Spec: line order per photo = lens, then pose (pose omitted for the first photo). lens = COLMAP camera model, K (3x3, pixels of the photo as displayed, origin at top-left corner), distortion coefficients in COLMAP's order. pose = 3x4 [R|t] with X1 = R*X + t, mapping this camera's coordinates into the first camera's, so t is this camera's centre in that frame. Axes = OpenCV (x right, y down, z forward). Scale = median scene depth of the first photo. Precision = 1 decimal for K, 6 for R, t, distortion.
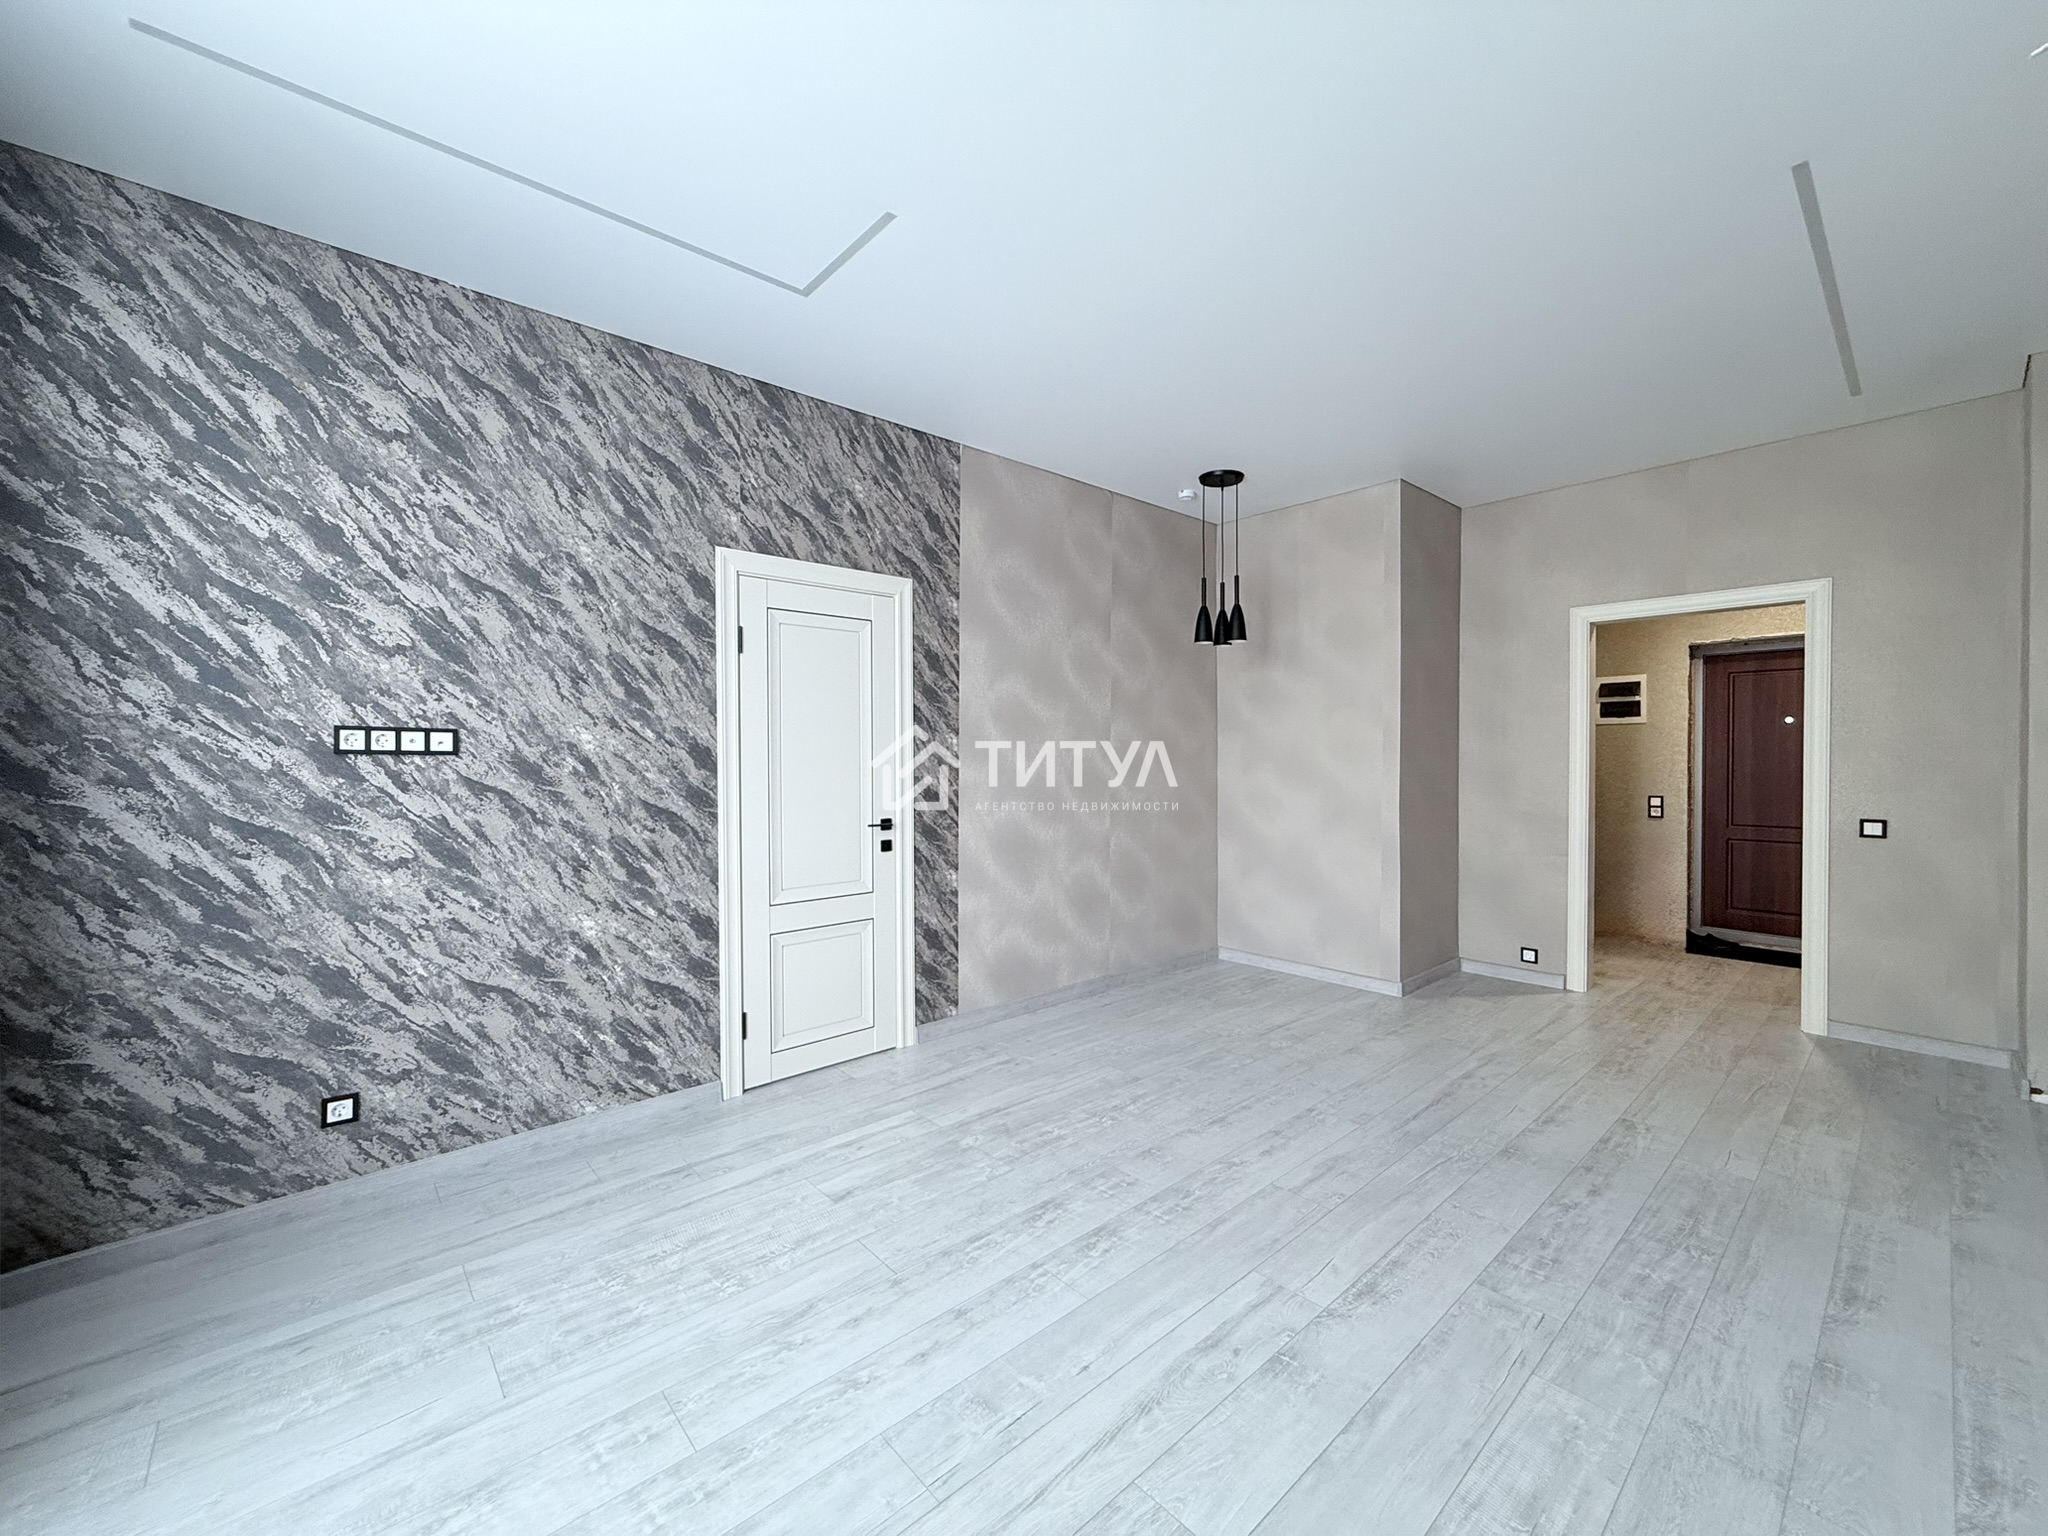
lens RADIAL K [[808.4, 0, 1020.0], [0, 808.4, 769.0], [0, 0, 1]] dist [-0.000976, -0.000149]
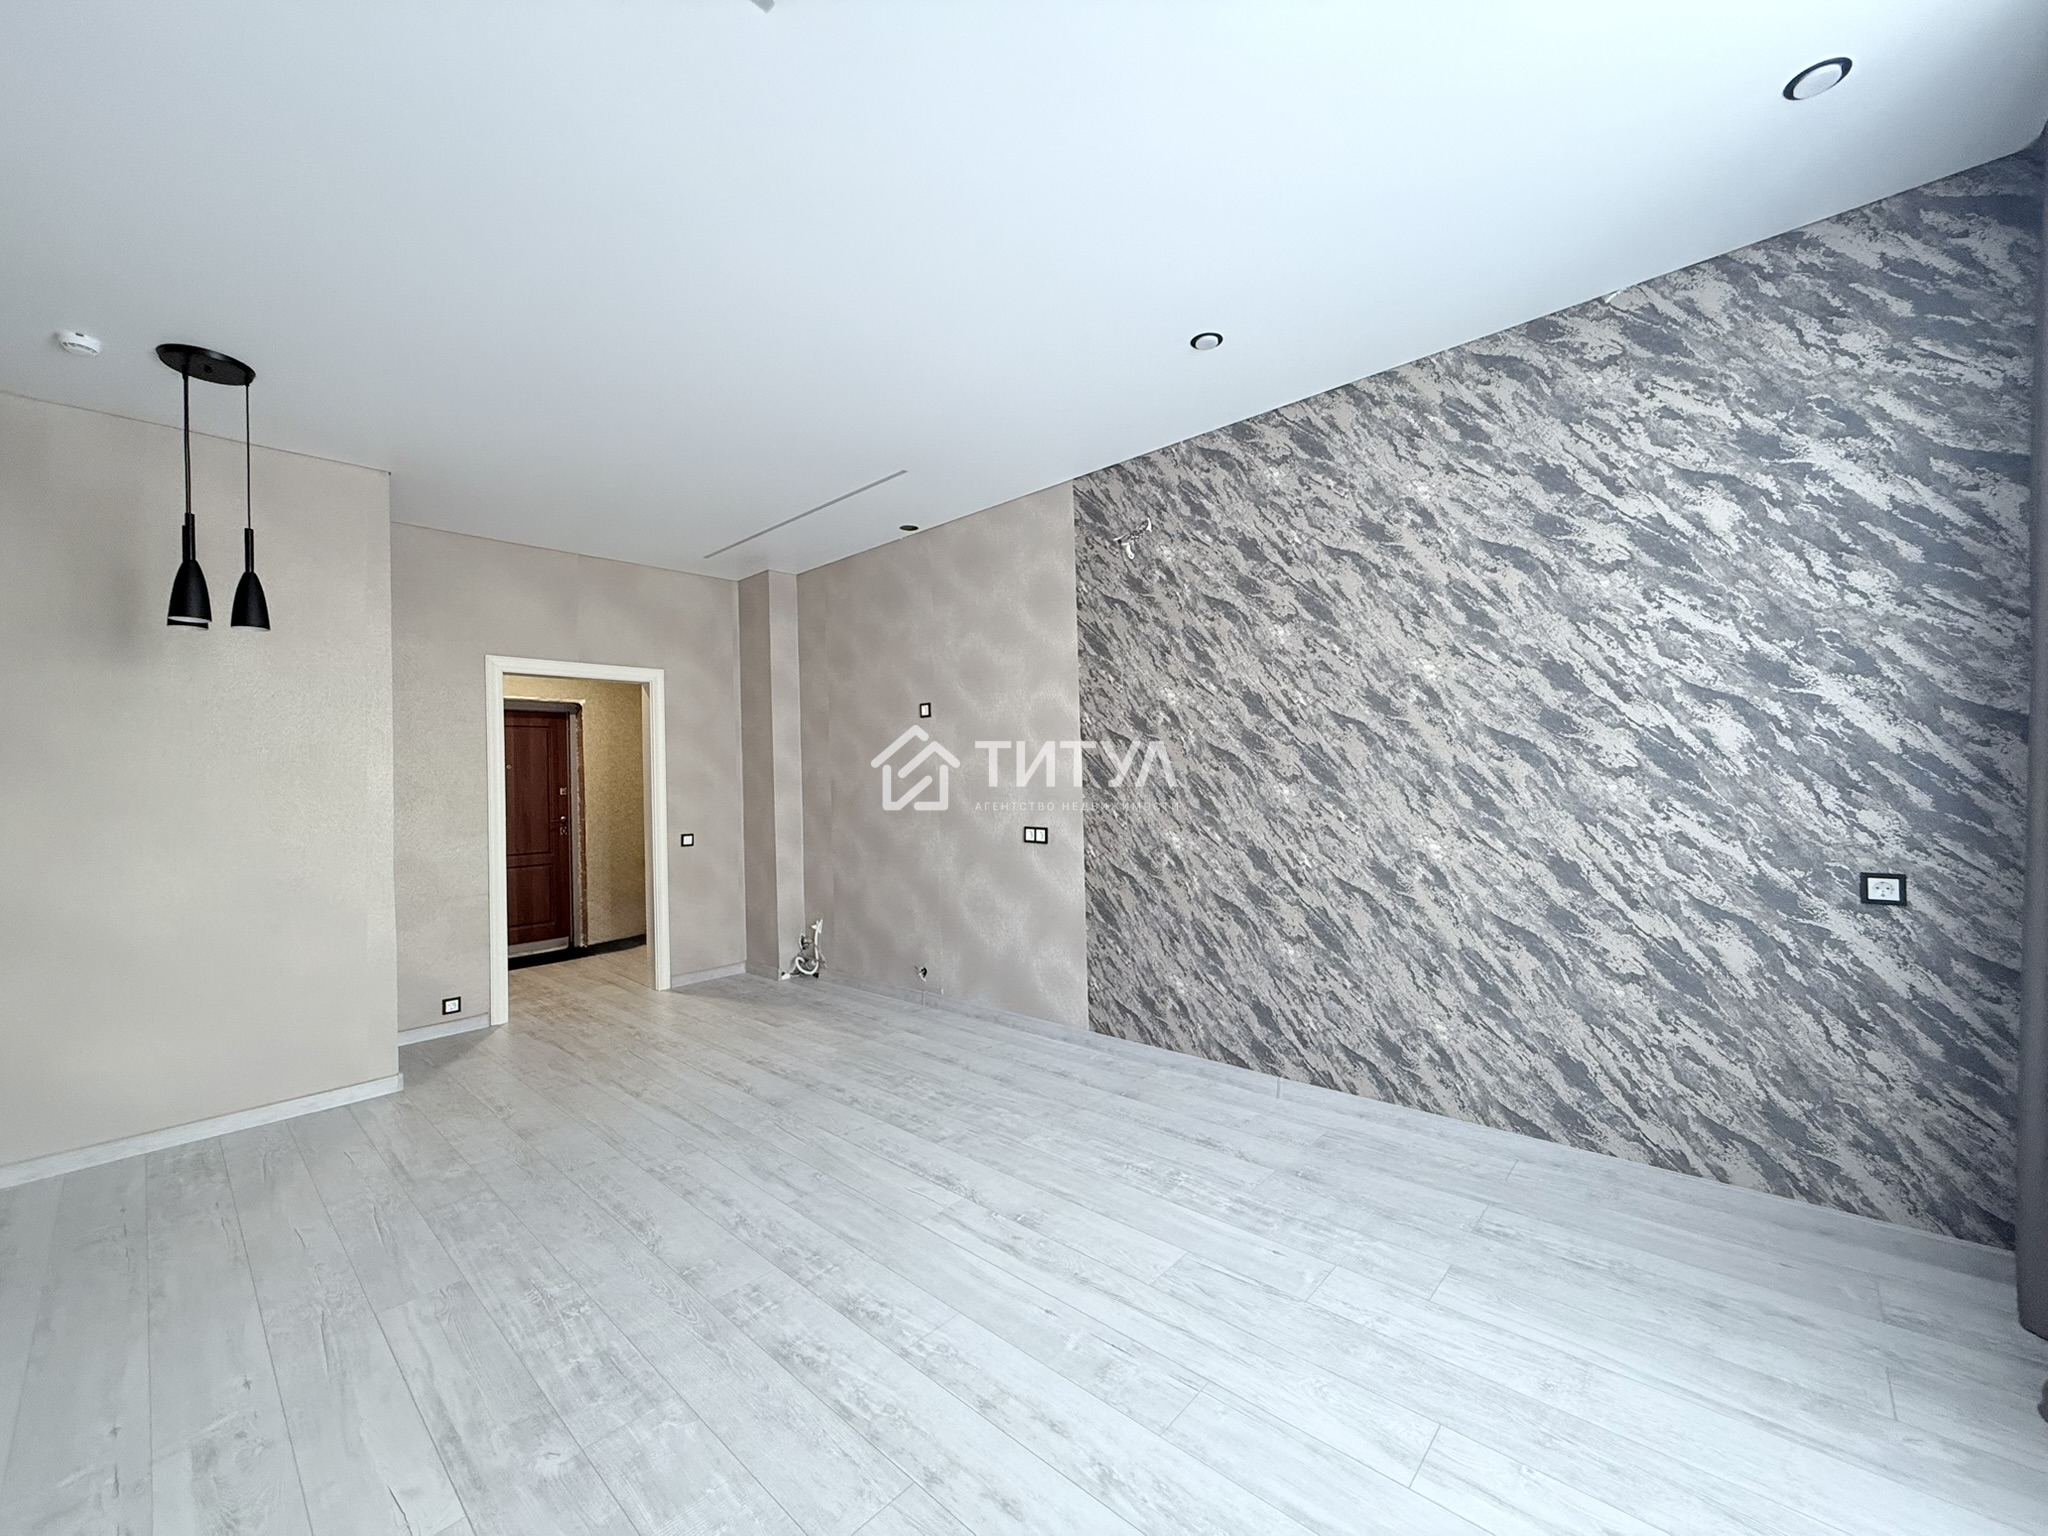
lens RADIAL K [[814.5, 0, 1018.8], [0, 814.5, 766.4], [0, 0, 1]] dist [-0.002102, -0.000130]
pose [[-0.101614, 0.021201, 0.994598, -0.715420], [0.042080, 0.998970, -0.016995, -0.014346], [-0.993933, 0.040126, -0.102402, 0.739729]]
